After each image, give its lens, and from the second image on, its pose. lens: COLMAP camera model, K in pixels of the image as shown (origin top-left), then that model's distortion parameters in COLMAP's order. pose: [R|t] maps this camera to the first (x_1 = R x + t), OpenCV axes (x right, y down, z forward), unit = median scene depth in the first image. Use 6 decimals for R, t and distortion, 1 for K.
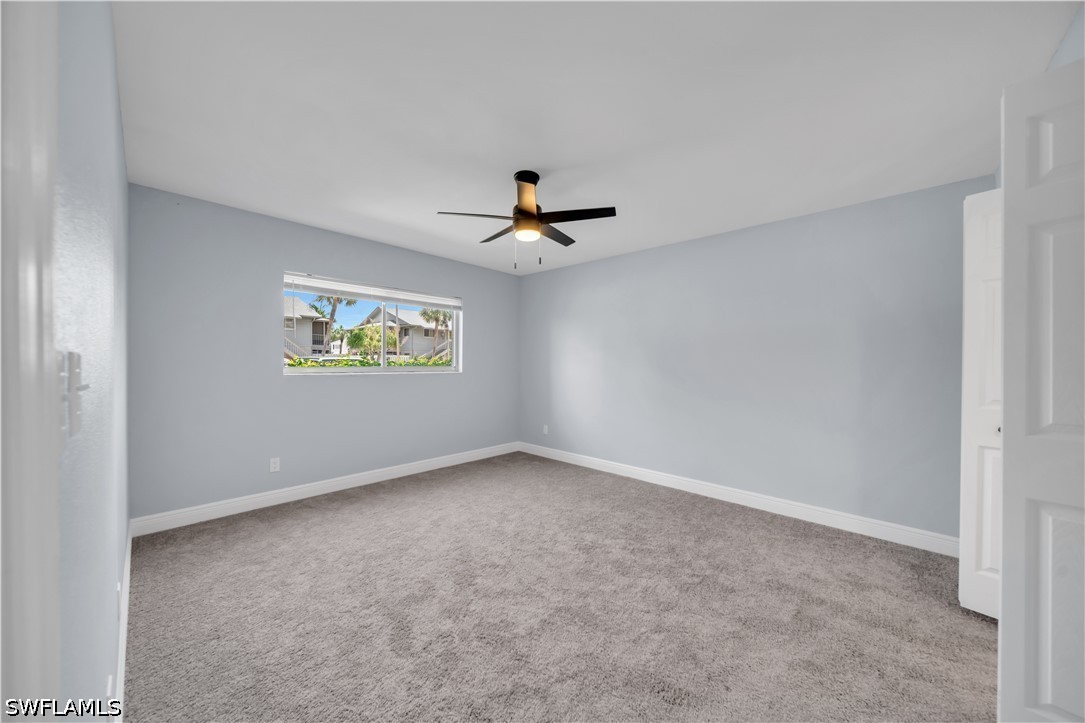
lens RADIAL K [[373.7, 0, 542.8], [0, 373.7, 368.1], [0, 0, 1]] dist [-0.001609, -0.000451]
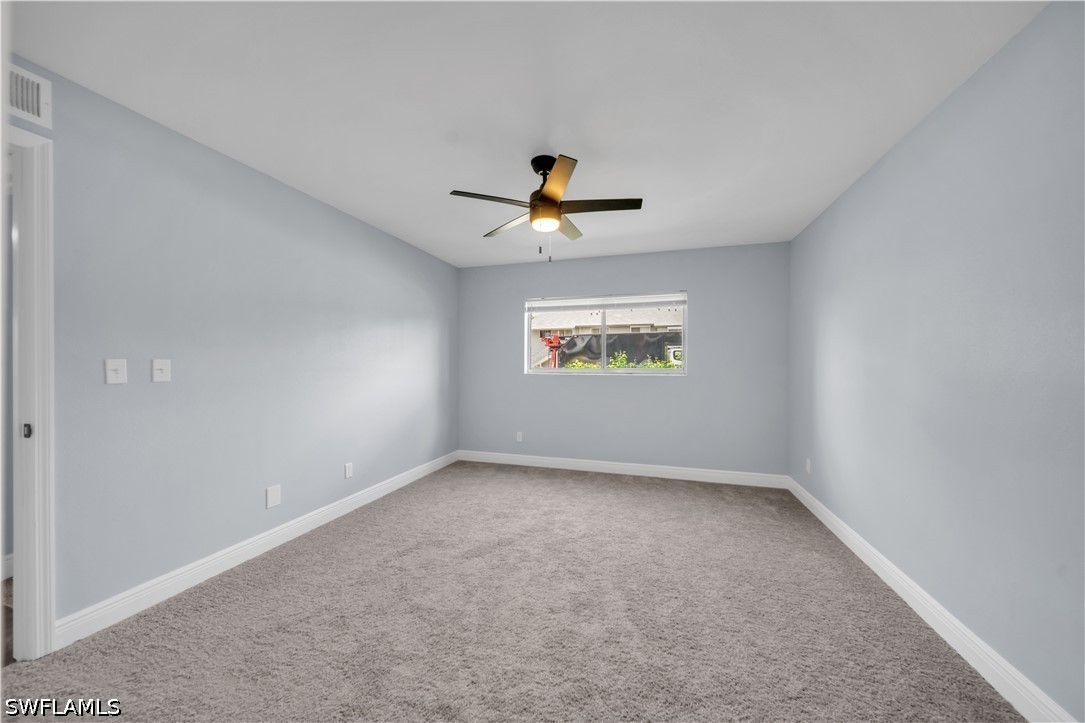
lens RADIAL K [[373.7, 0, 542.8], [0, 373.7, 368.1], [0, 0, 1]] dist [-0.001609, -0.000451]
pose [[0.445095, 0.006269, -0.895461, 0.582348], [-0.008731, 0.999958, 0.002661, -0.007026], [0.895441, 0.006634, 0.445131, 0.428533]]
